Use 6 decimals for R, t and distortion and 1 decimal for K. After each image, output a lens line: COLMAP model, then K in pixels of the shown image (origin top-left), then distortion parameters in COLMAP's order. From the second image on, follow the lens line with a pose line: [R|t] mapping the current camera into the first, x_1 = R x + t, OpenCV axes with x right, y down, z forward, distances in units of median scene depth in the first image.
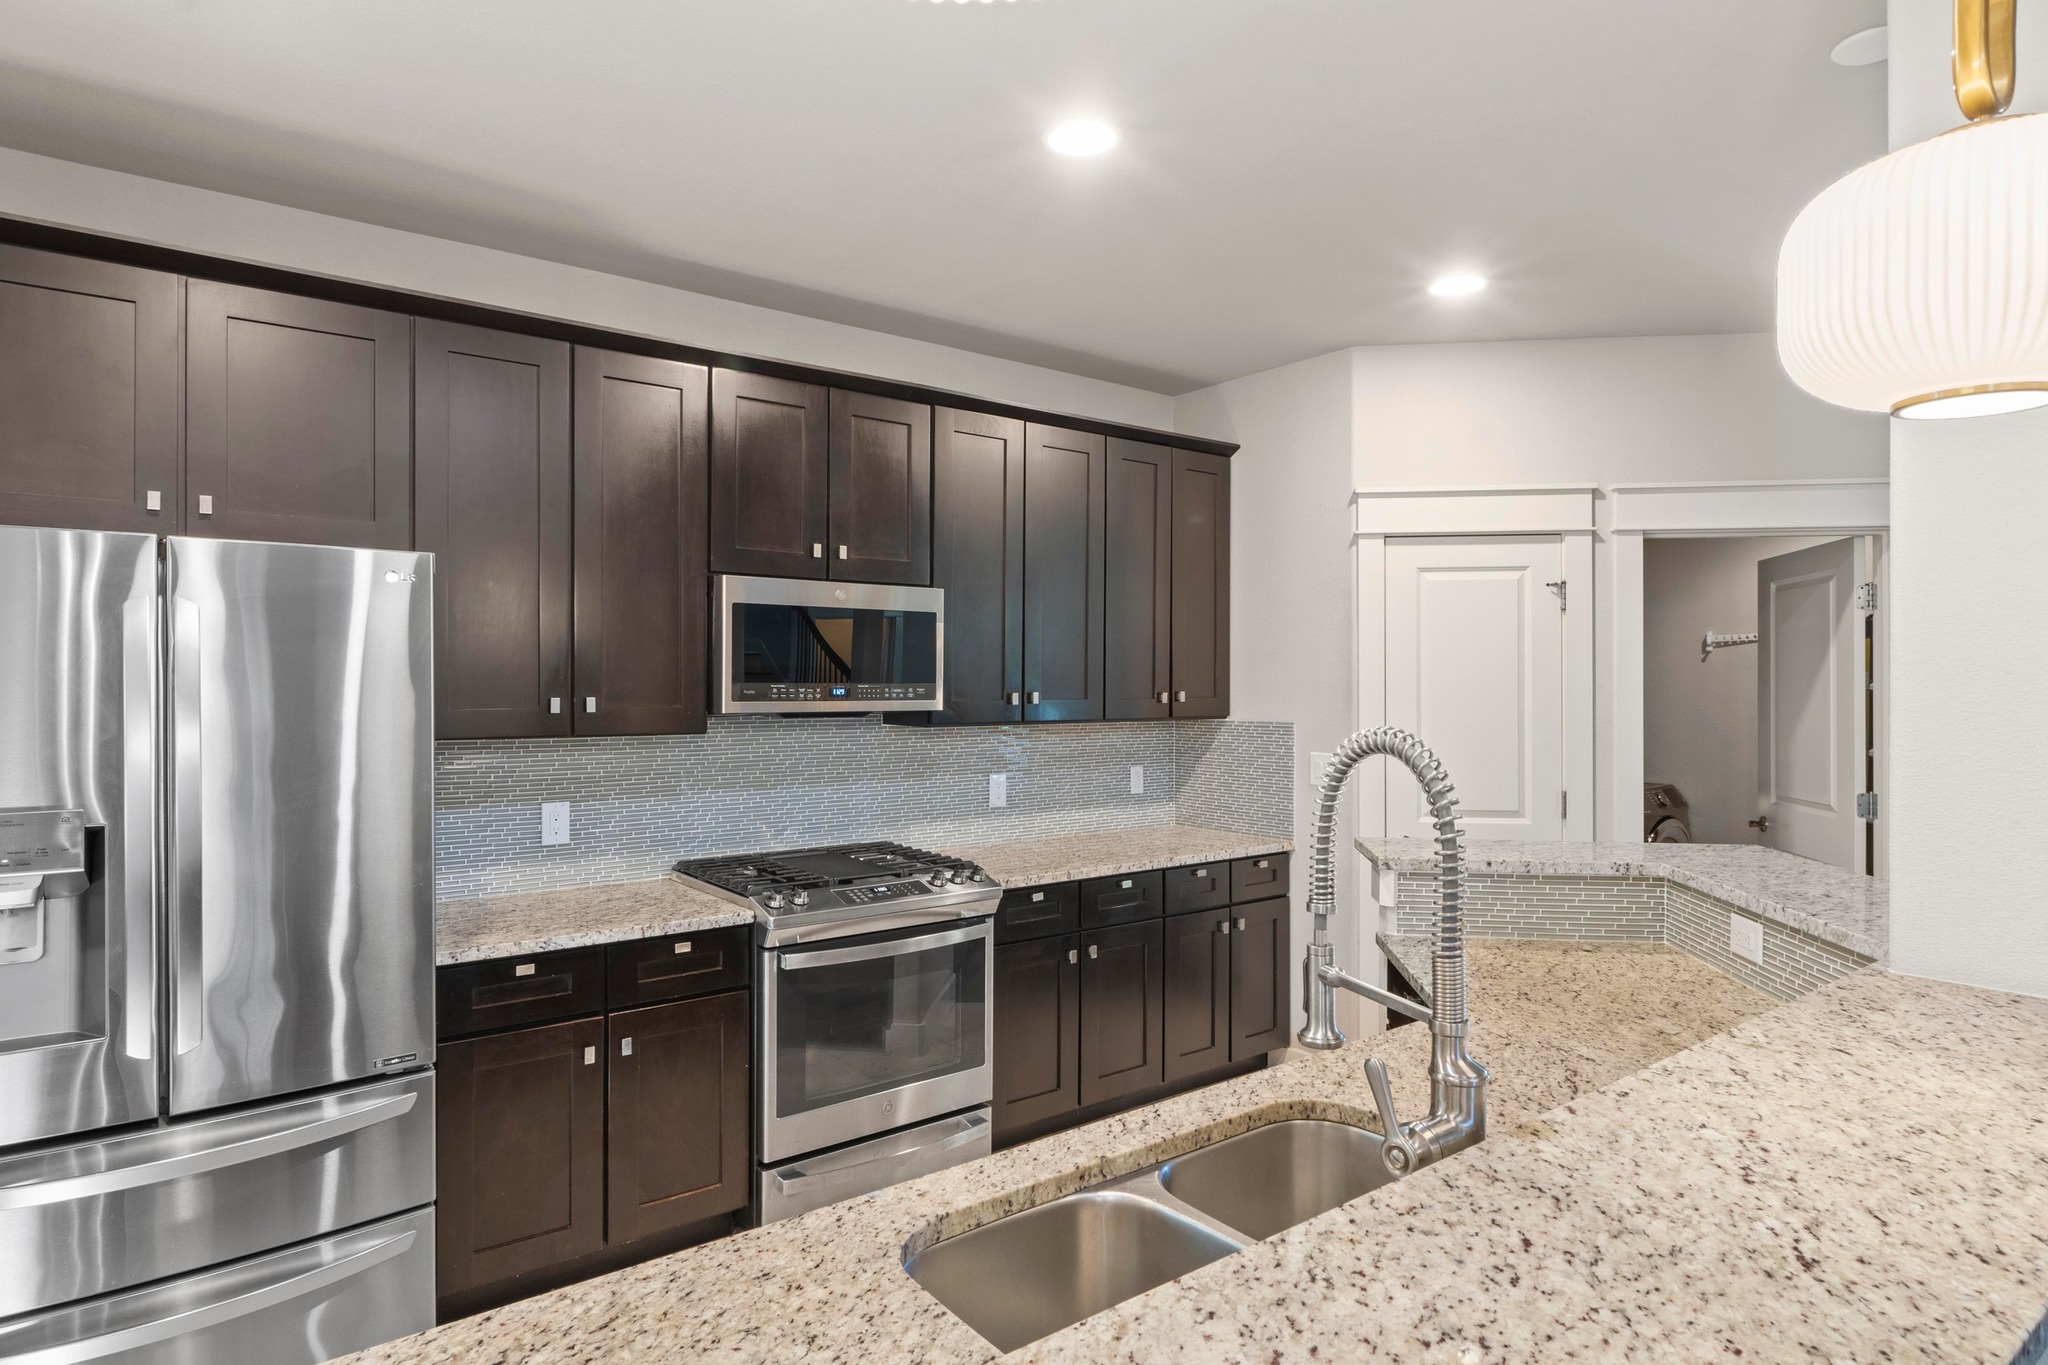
lens RADIAL K [[1144.9, 0, 1031.8], [0, 1144.9, 680.8], [0, 0, 1]] dist [-0.003404, -0.000526]
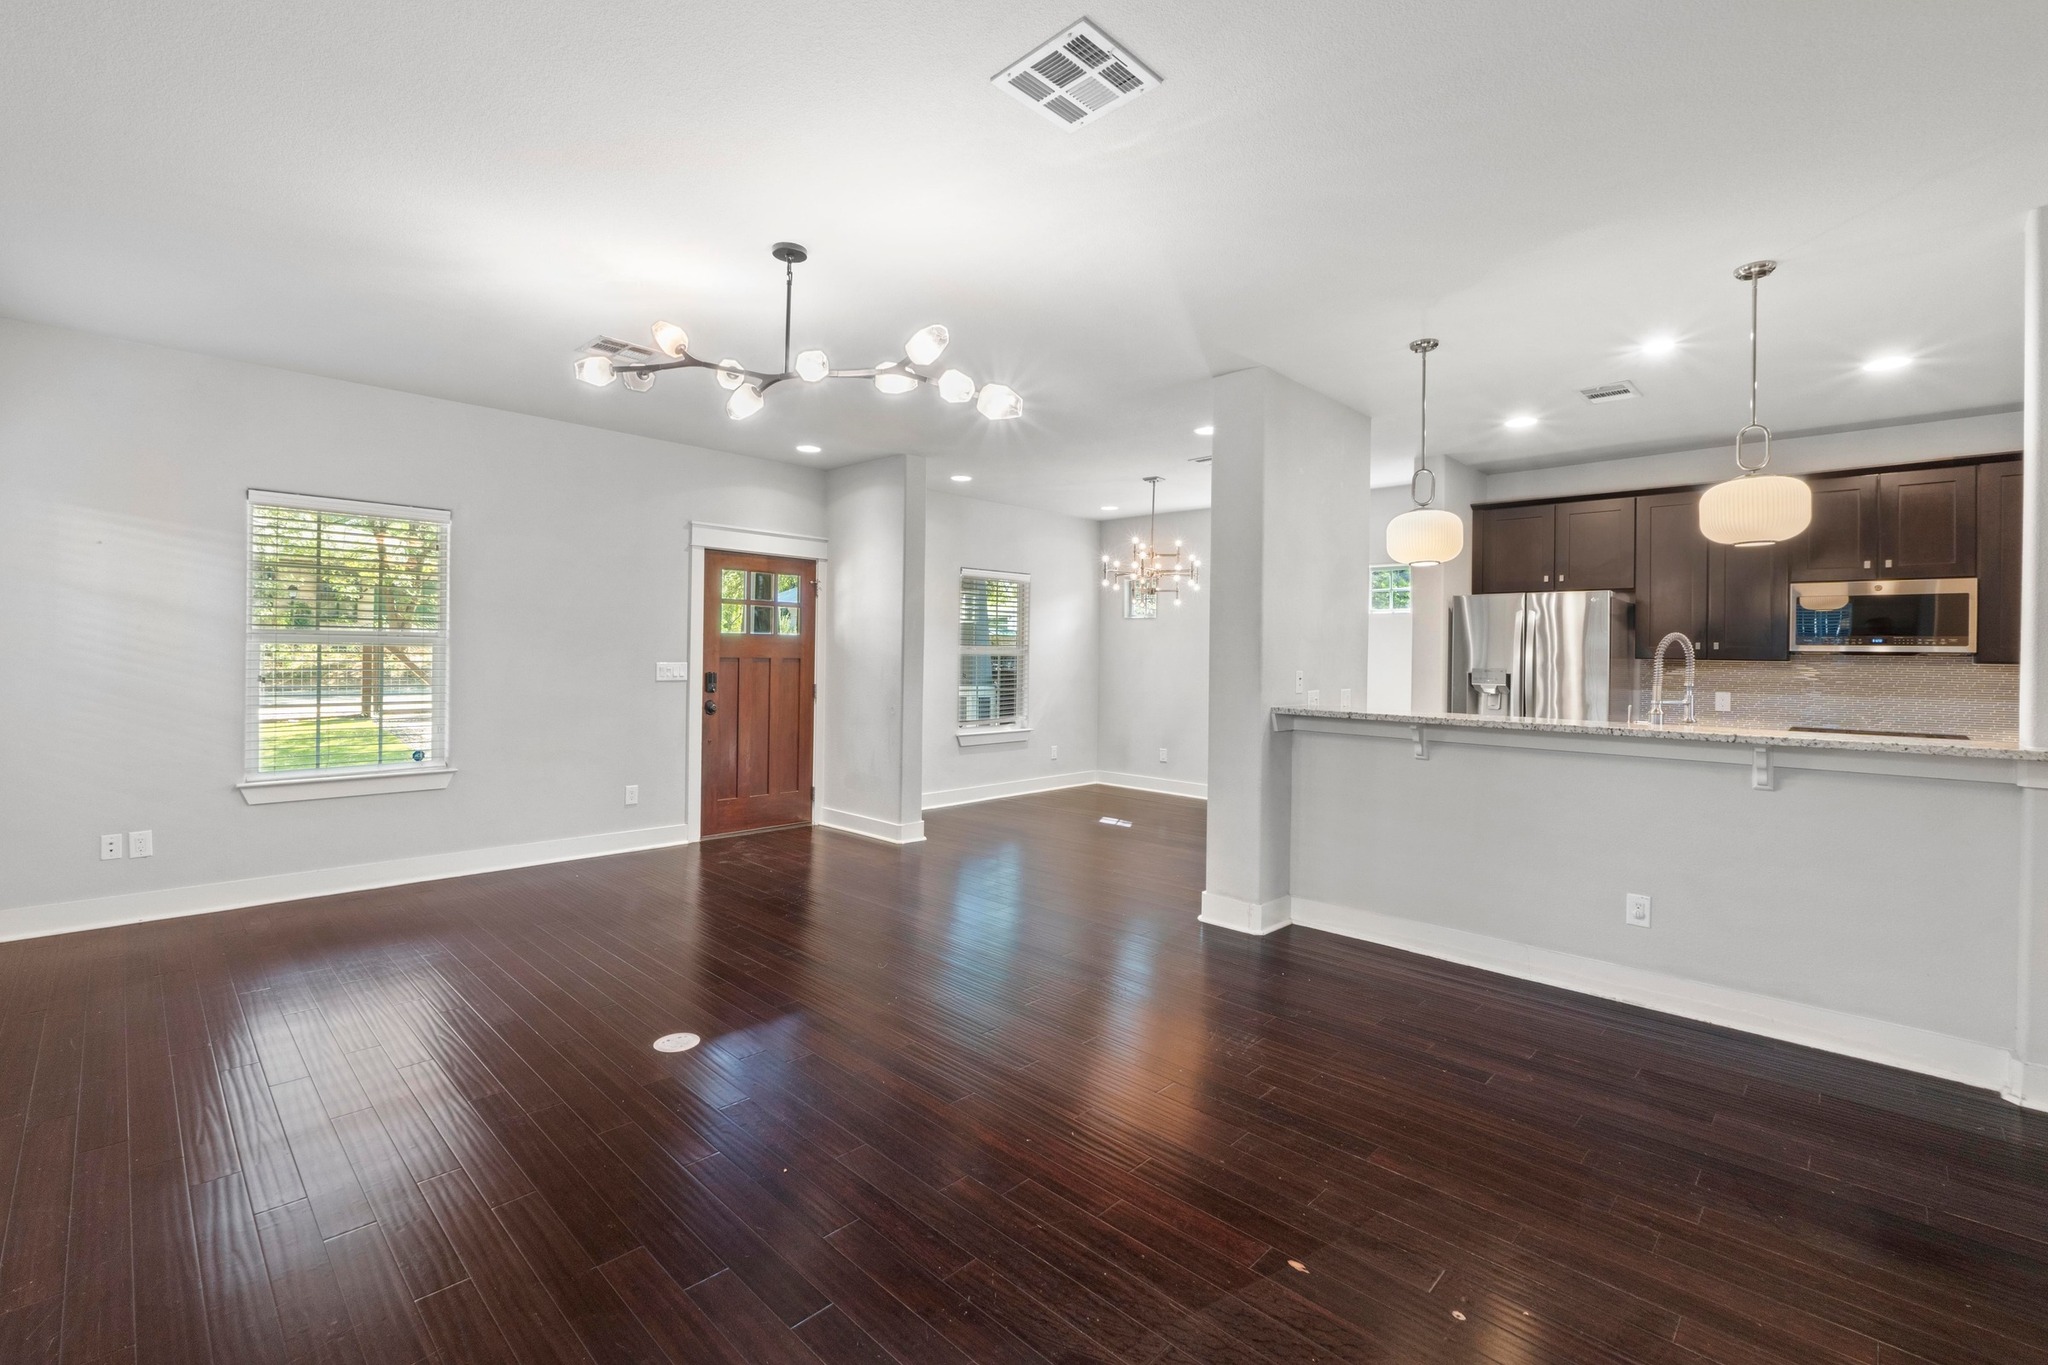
lens RADIAL K [[891.5, 0, 1015.8], [0, 891.5, 678.7], [0, 0, 1]] dist [-0.004731, -0.000043]
pose [[0.145457, 0.025579, -0.989034, 0.984016], [-0.015086, 0.999607, 0.023633, 0.054448], [0.989250, 0.011483, 0.145785, -0.548780]]
